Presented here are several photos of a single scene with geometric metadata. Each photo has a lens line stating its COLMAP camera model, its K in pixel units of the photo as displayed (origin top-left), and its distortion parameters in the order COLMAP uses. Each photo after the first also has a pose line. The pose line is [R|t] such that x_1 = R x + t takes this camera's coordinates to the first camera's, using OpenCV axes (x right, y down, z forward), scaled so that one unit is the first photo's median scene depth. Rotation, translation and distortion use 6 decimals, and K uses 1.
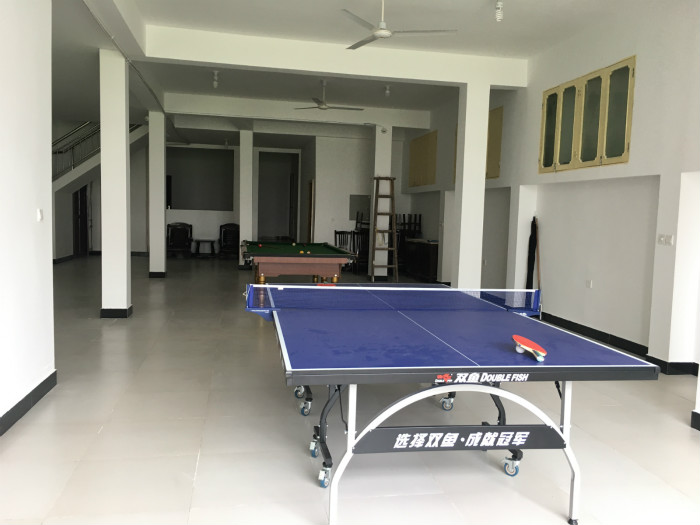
lens RADIAL K [[584.6, 0, 350.0], [0, 584.6, 262.5], [0, 0, 1]] dist [0.009006, 0.002823]
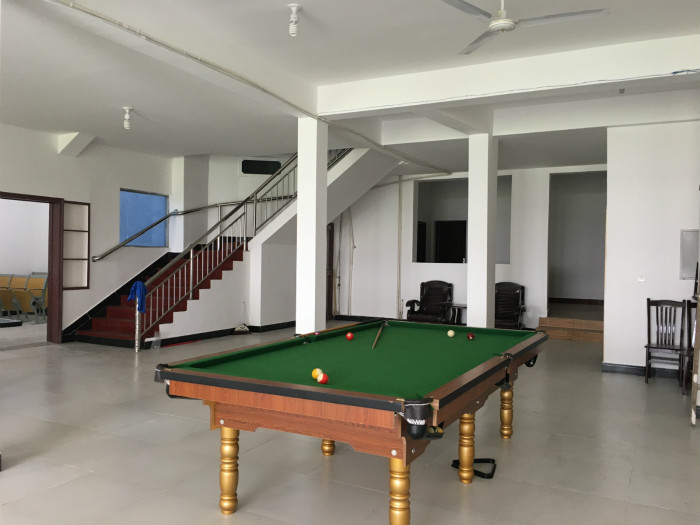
lens RADIAL K [[584.6, 0, 350.0], [0, 584.6, 262.5], [0, 0, 1]] dist [0.009006, 0.002823]
pose [[0.783916, -0.014622, -0.620695, 0.093664], [-0.043963, 0.995906, -0.078984, -0.033746], [0.619309, 0.089204, 0.780064, 0.417046]]
